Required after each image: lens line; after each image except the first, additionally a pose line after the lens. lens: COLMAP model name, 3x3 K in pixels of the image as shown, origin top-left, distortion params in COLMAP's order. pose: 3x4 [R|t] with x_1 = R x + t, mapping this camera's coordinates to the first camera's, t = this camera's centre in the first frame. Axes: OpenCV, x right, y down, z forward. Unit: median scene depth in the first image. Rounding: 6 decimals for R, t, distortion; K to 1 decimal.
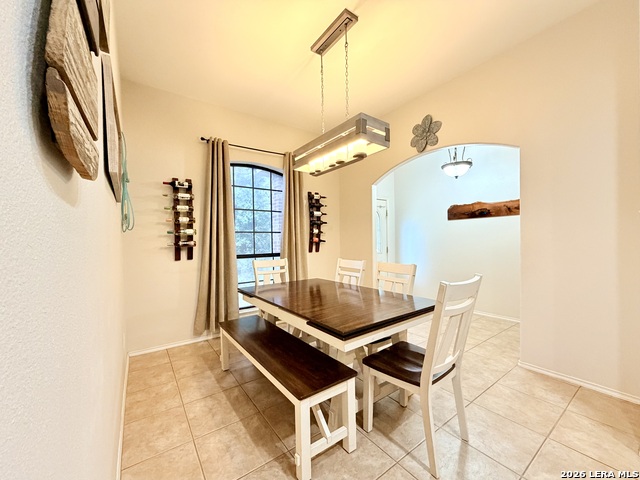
lens RADIAL K [[256.3, 0, 316.8], [0, 256.3, 237.7], [0, 0, 1]] dist [0.001829, -0.000308]
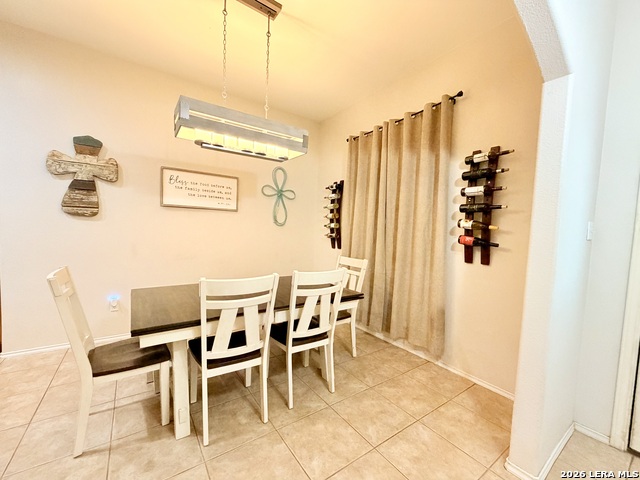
lens RADIAL K [[256.3, 0, 316.5], [0, 256.3, 244.4], [0, 0, 1]] dist [0.001829, -0.000308]
pose [[0.002198, 0.081525, -0.996669, 0.607992], [-0.020365, 0.996468, 0.081463, -0.025169], [0.999790, 0.020118, 0.003851, 0.777884]]
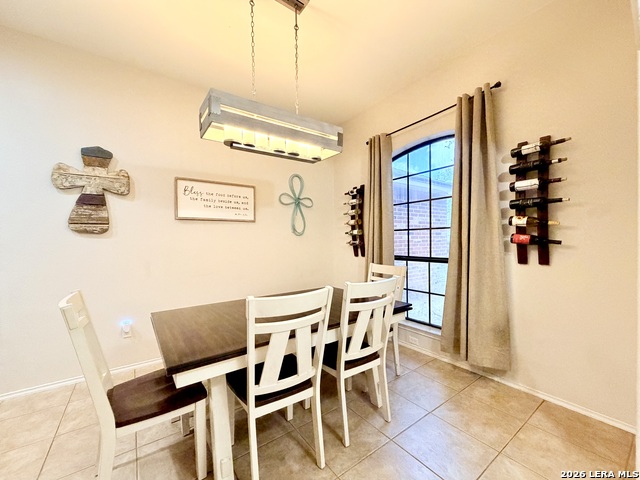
lens RADIAL K [[256.3, 0, 322.5], [0, 256.3, 241.9], [0, 0, 1]] dist [0.001829, -0.000308]
pose [[0.019597, 0.030501, -0.999343, 0.545863], [0.027664, 0.999135, 0.031037, -0.014901], [0.999425, -0.028254, 0.018737, 0.696065]]
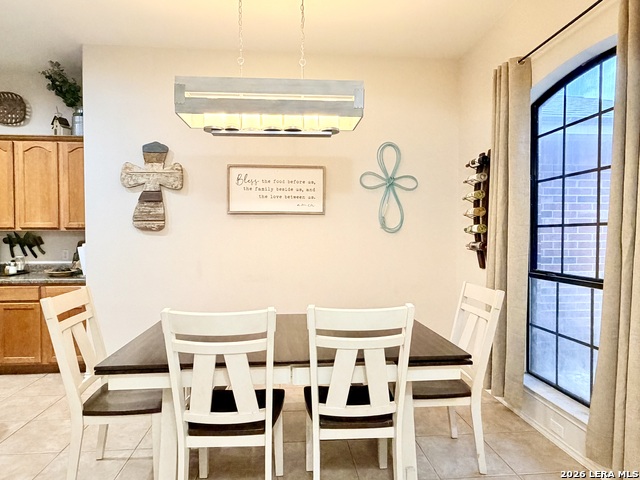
lens RADIAL K [[381.1, 0, 318.9], [0, 381.1, 240.3], [0, 0, 1]] dist [0.000192, 0.000980]
pose [[-0.481273, 0.036220, -0.875822, 0.519219], [0.023704, 0.999318, 0.028301, -0.024859], [0.876250, -0.007140, -0.481804, 0.963413]]
